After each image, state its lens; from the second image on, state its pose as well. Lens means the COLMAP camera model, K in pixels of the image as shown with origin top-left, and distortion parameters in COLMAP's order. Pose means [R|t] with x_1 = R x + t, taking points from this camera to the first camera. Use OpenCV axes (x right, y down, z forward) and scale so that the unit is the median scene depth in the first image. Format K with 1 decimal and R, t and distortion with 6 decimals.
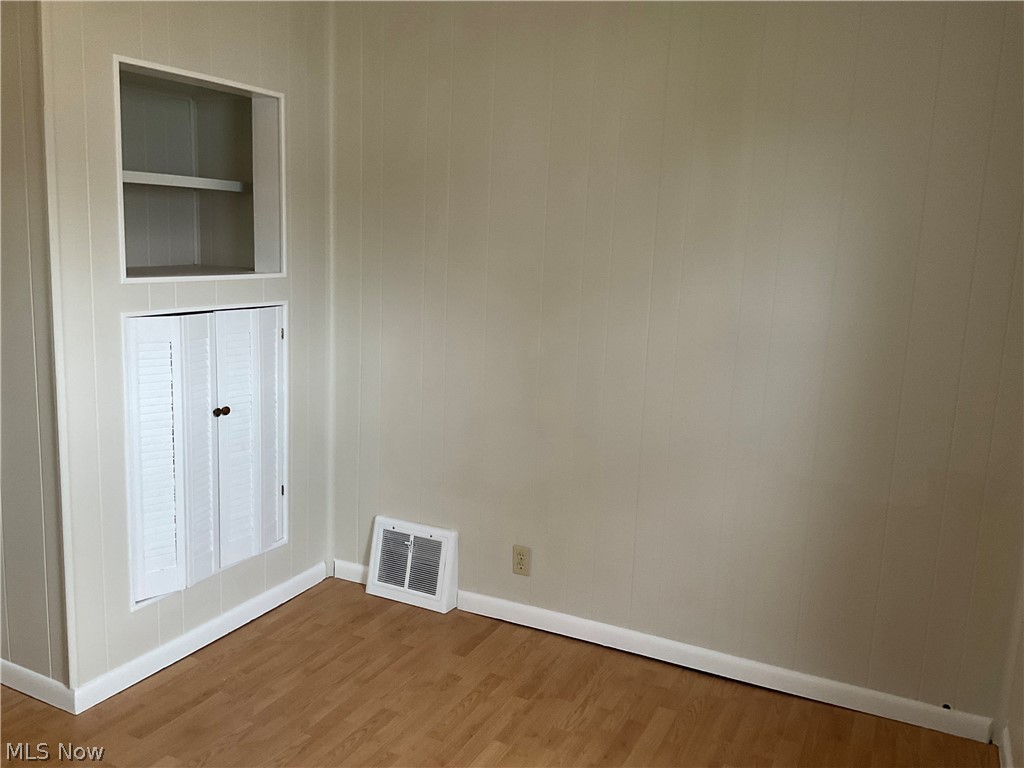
lens RADIAL K [[835.7, 0, 510.4], [0, 835.7, 378.9], [0, 0, 1]] dist [0.035422, -0.087315]
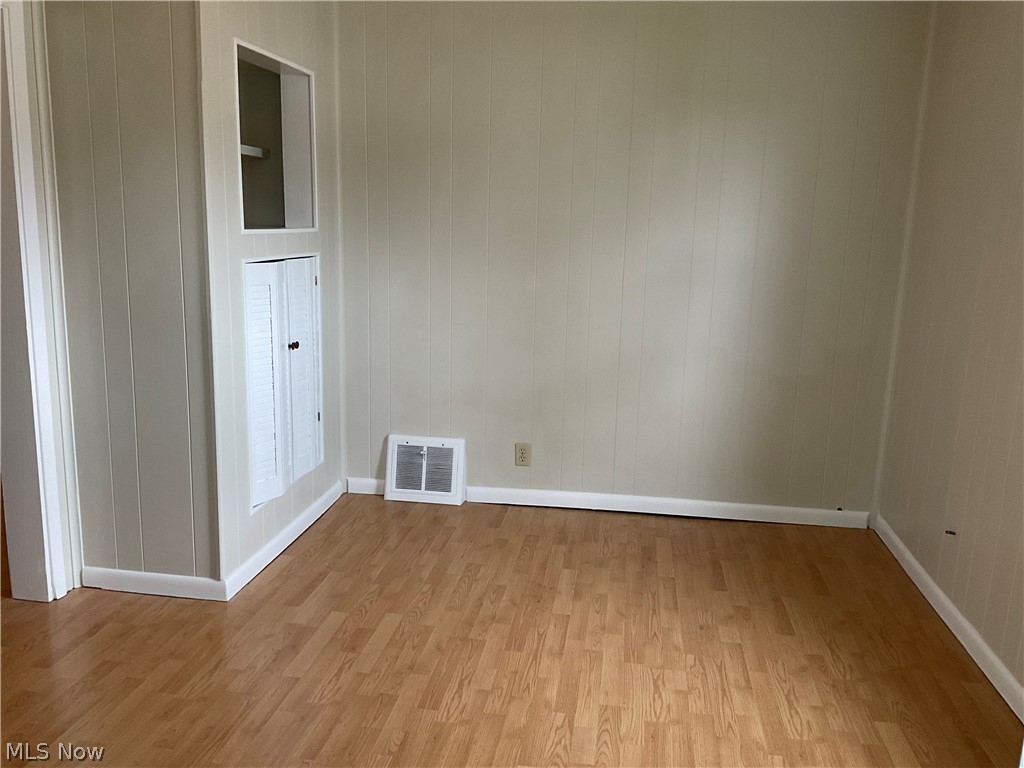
lens RADIAL K [[835.7, 0, 521.2], [0, 835.7, 387.0], [0, 0, 1]] dist [0.035422, -0.087315]
pose [[0.951662, -0.076456, 0.297480, -0.362668], [0.063635, 0.996588, 0.052560, 0.050678], [-0.300484, -0.031089, 0.953280, -0.200145]]
